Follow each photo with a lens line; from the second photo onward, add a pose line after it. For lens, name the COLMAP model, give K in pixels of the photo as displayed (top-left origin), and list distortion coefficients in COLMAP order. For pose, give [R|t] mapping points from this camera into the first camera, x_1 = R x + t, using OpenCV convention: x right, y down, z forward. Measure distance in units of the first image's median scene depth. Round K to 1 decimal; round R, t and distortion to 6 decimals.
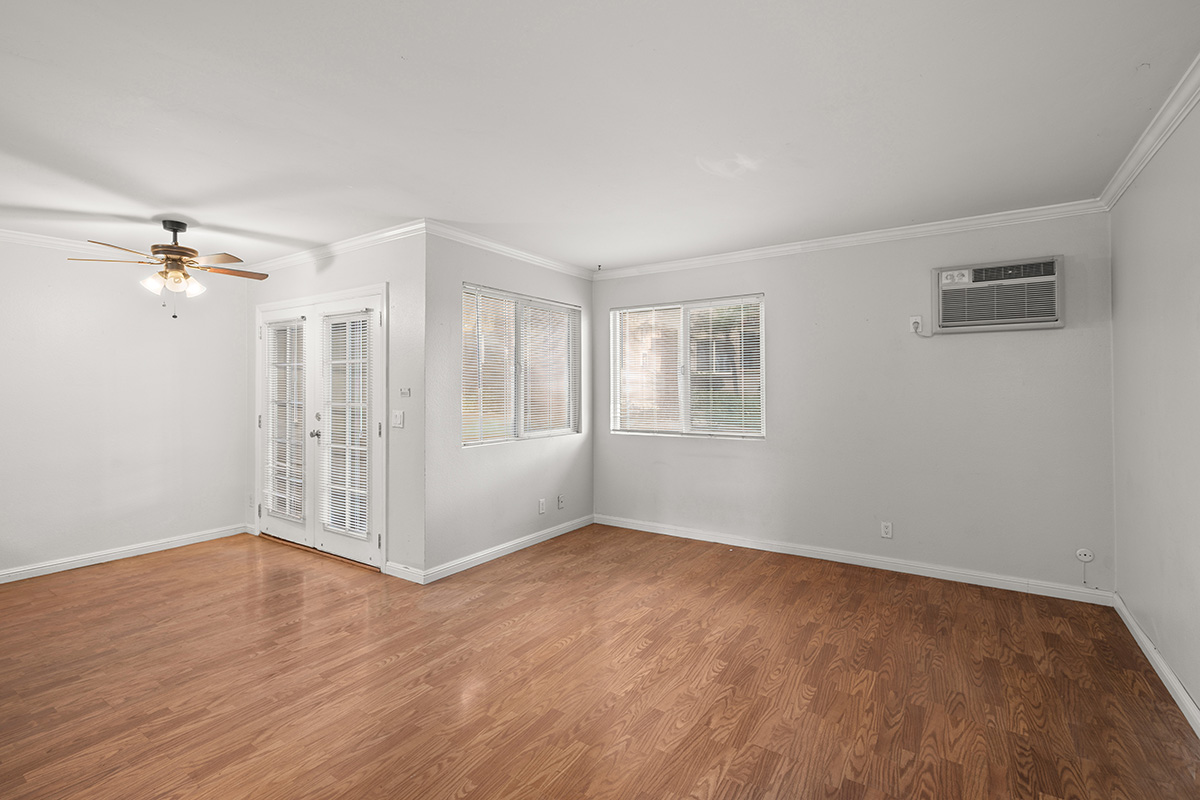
lens RADIAL K [[547.8, 0, 604.0], [0, 547.8, 381.6], [0, 0, 1]] dist [-0.000874, -0.000260]
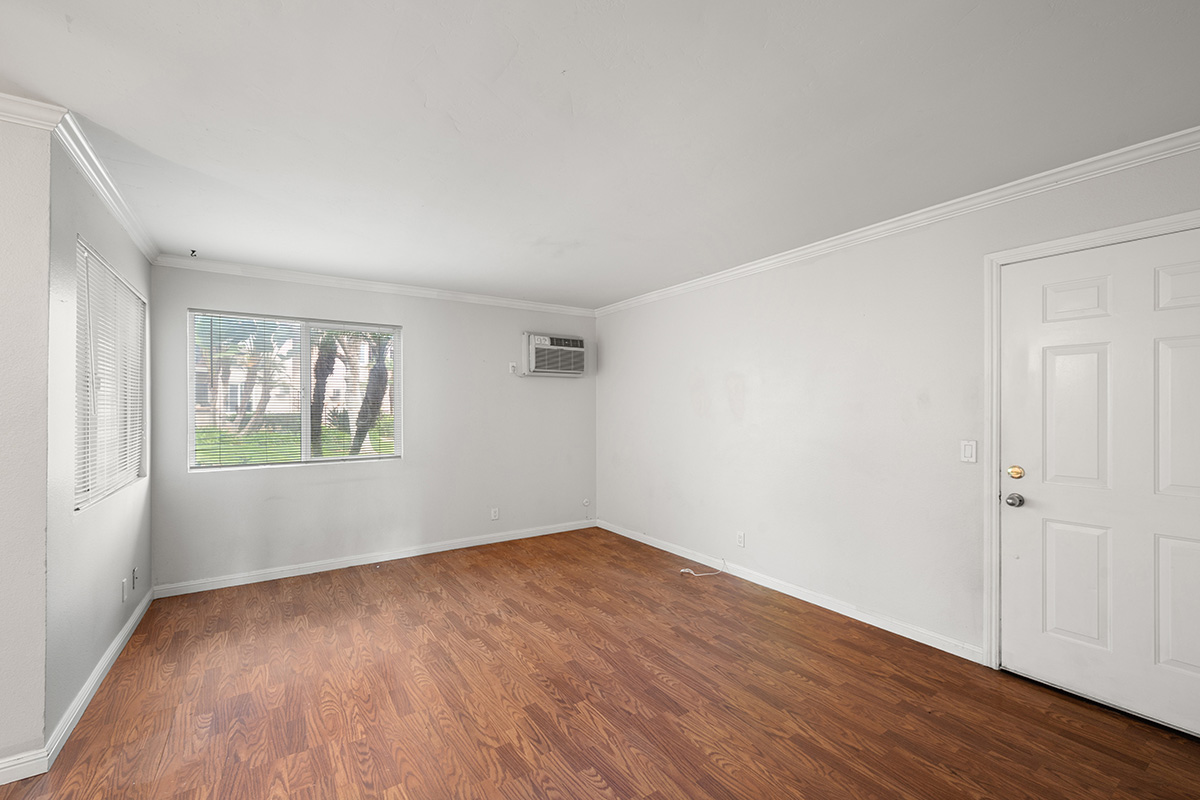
lens RADIAL K [[491.1, 0, 601.2], [0, 491.1, 408.4], [0, 0, 1]] dist [0.000528, -0.000151]
pose [[0.382018, 0.002975, 0.924150, -0.637330], [-0.007005, 0.999975, -0.000323, 0.002686], [-0.924128, -0.006350, 0.382029, 0.332822]]
